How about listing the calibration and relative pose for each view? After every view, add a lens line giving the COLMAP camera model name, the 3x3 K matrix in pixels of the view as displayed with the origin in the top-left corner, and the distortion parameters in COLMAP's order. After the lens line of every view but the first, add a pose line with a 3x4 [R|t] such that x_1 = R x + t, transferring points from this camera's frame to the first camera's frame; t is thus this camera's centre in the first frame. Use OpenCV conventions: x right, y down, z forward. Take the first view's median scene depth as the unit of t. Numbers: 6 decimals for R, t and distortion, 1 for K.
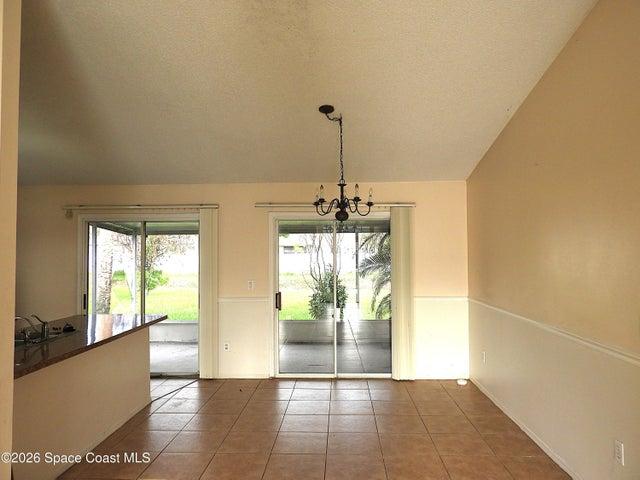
lens RADIAL K [[451.3, 0, 320.0], [0, 451.3, 240.0], [0, 0, 1]] dist [-0.001458, -0.000729]
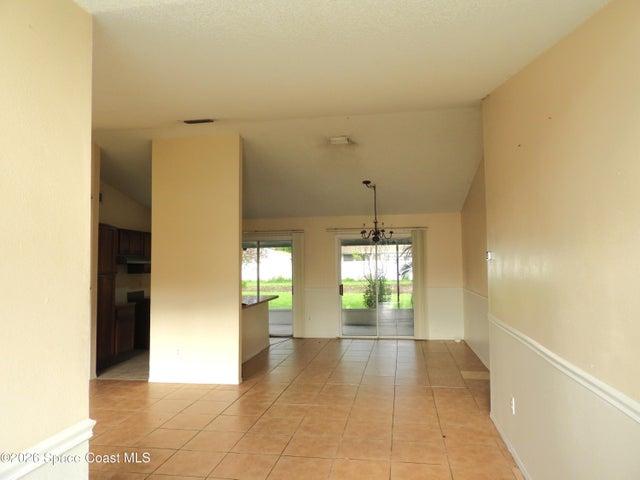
lens RADIAL K [[451.3, 0, 320.0], [0, 451.3, 240.0], [0, 0, 1]] dist [-0.001458, -0.000729]
pose [[0.990977, -0.010631, -0.133609, 0.048727], [0.008468, 0.999824, -0.016750, -0.015309], [0.133763, 0.015468, 0.990893, -0.596893]]
